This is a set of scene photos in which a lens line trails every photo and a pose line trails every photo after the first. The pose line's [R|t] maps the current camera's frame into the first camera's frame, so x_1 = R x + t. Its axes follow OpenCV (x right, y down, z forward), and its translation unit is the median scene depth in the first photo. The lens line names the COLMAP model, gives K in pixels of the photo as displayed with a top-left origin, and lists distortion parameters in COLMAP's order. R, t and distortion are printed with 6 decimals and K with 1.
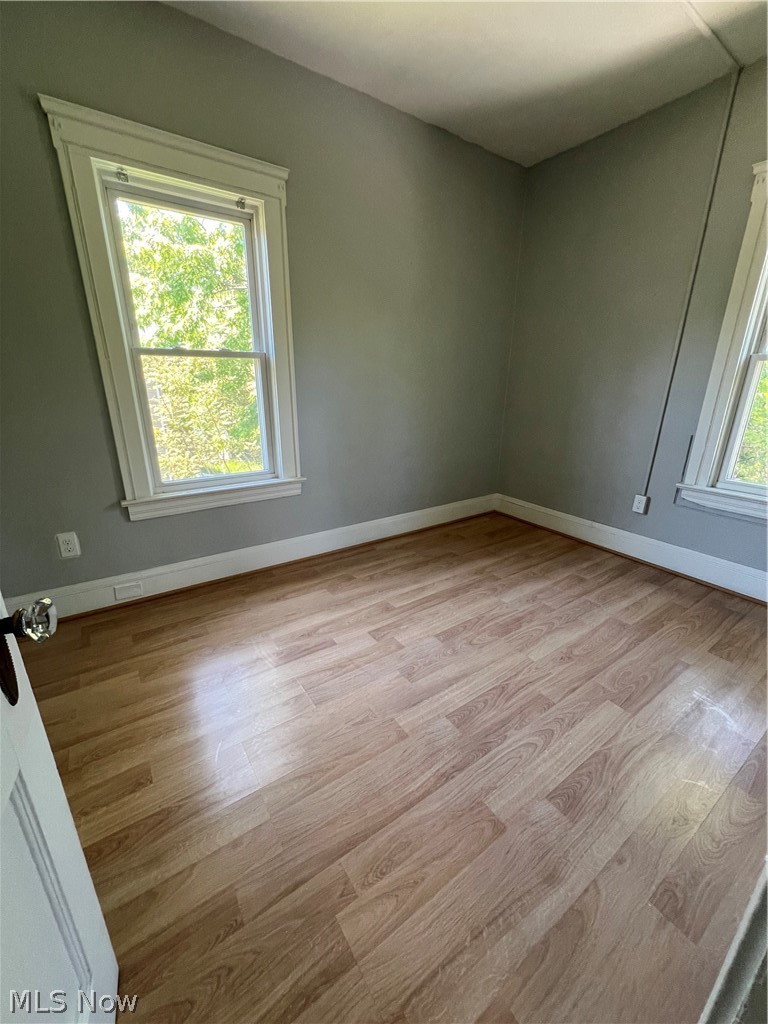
lens RADIAL K [[404.0, 0, 384.0], [0, 404.0, 512.0], [0, 0, 1]] dist [-0.000579, 0.000017]
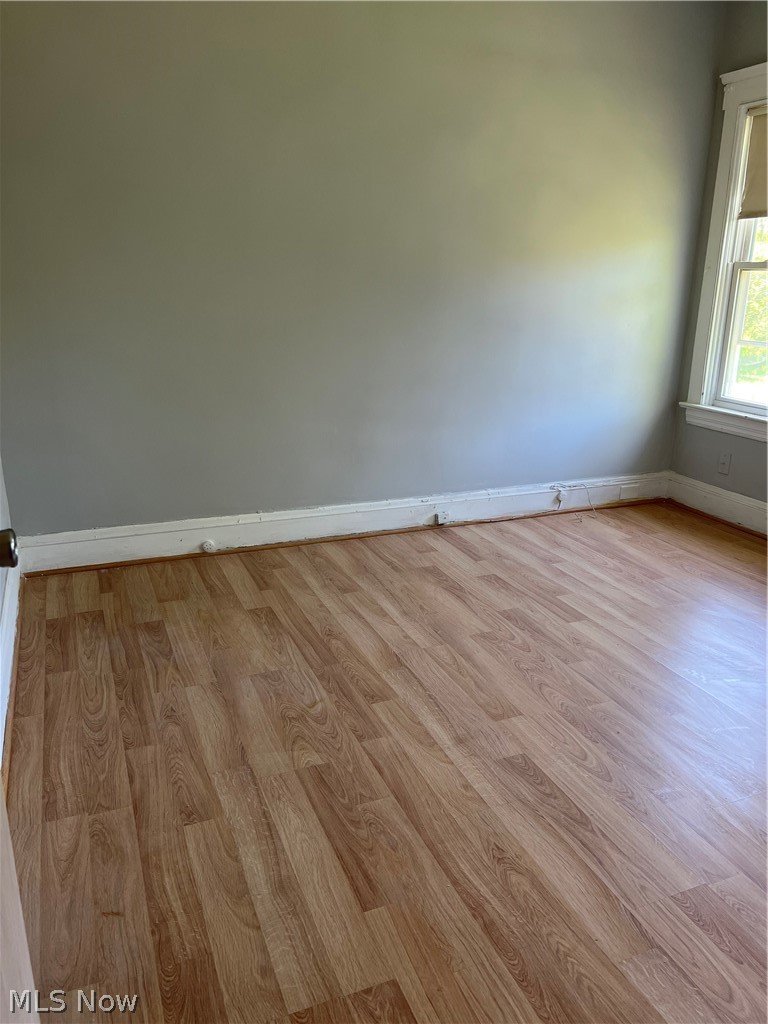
lens RADIAL K [[771.9, 0, 385.9], [0, 771.9, 516.6], [0, 0, 1]] dist [0.060341, -0.067890]
pose [[-0.204839, 0.267547, -0.941520, 1.554282], [-0.322579, 0.889724, 0.323009, -0.321688], [0.924112, 0.369879, -0.095945, 1.004541]]
